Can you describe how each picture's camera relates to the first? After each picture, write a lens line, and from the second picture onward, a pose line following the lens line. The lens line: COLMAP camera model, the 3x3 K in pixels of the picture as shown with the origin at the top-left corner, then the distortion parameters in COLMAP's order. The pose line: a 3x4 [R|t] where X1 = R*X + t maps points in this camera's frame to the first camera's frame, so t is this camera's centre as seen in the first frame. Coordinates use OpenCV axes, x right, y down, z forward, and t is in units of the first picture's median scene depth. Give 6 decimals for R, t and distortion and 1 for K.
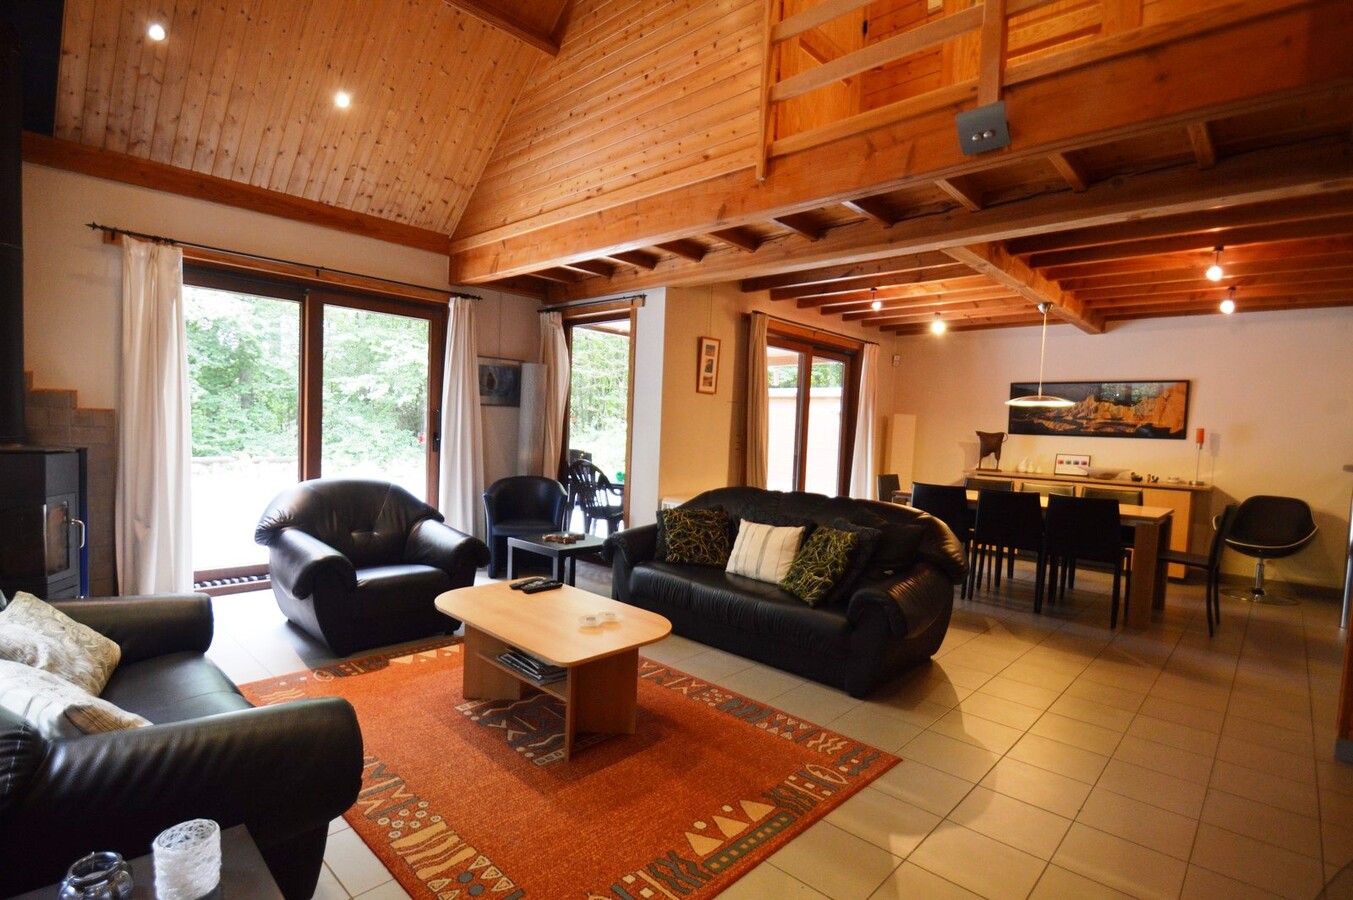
lens RADIAL K [[647.7, 0, 661.1], [0, 647.7, 468.6], [0, 0, 1]] dist [-0.012843, -0.000296]
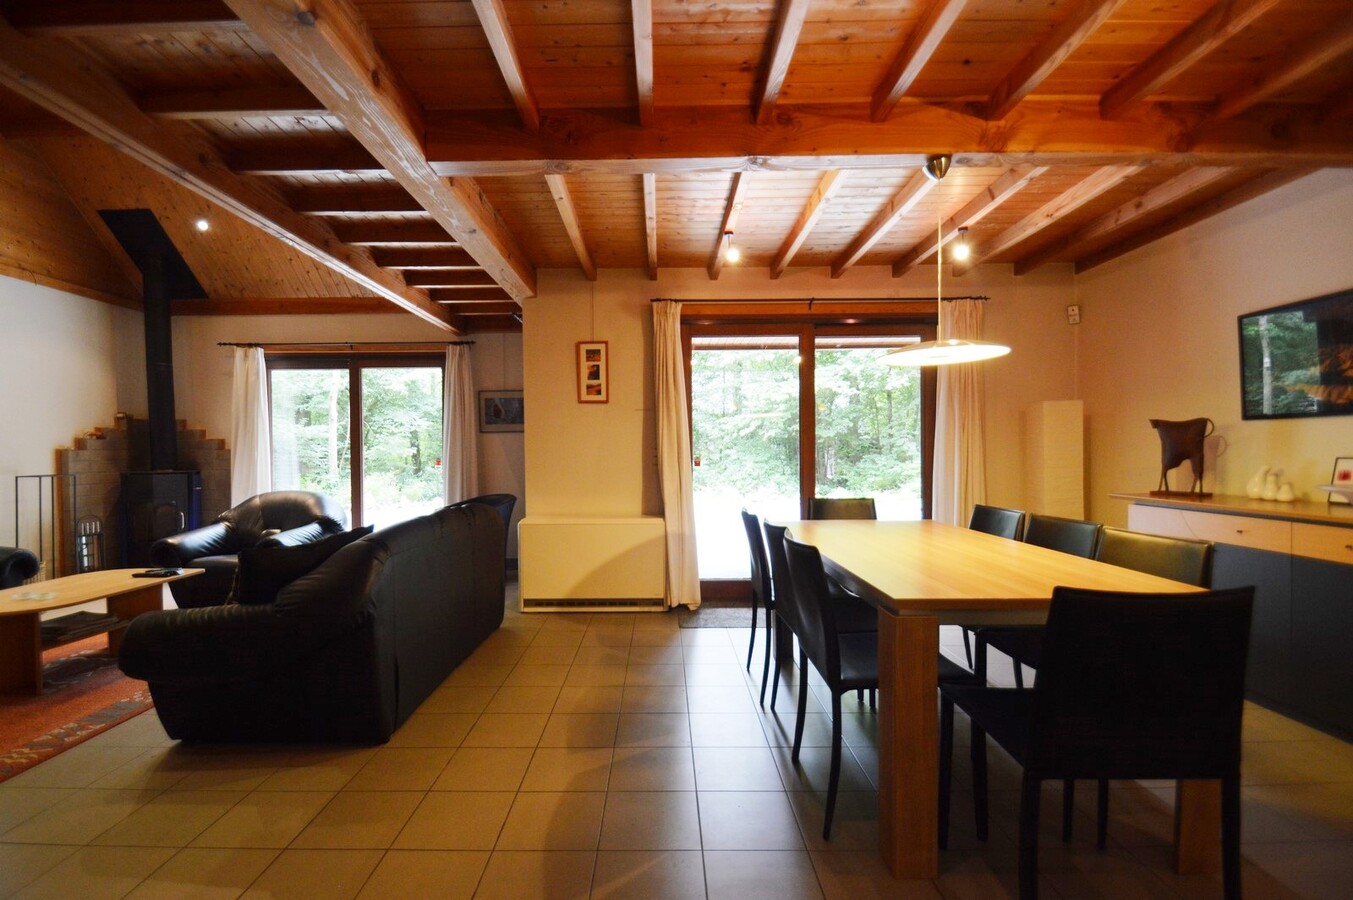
lens RADIAL K [[599.3, 0, 655.6], [0, 599.3, 463.3], [0, 0, 1]] dist [-0.002472, -0.007676]
pose [[0.693690, -0.029199, -0.719681, 0.734609], [-0.012581, 0.998534, -0.052640, 0.010165], [0.720163, 0.045570, 0.692306, 0.495300]]
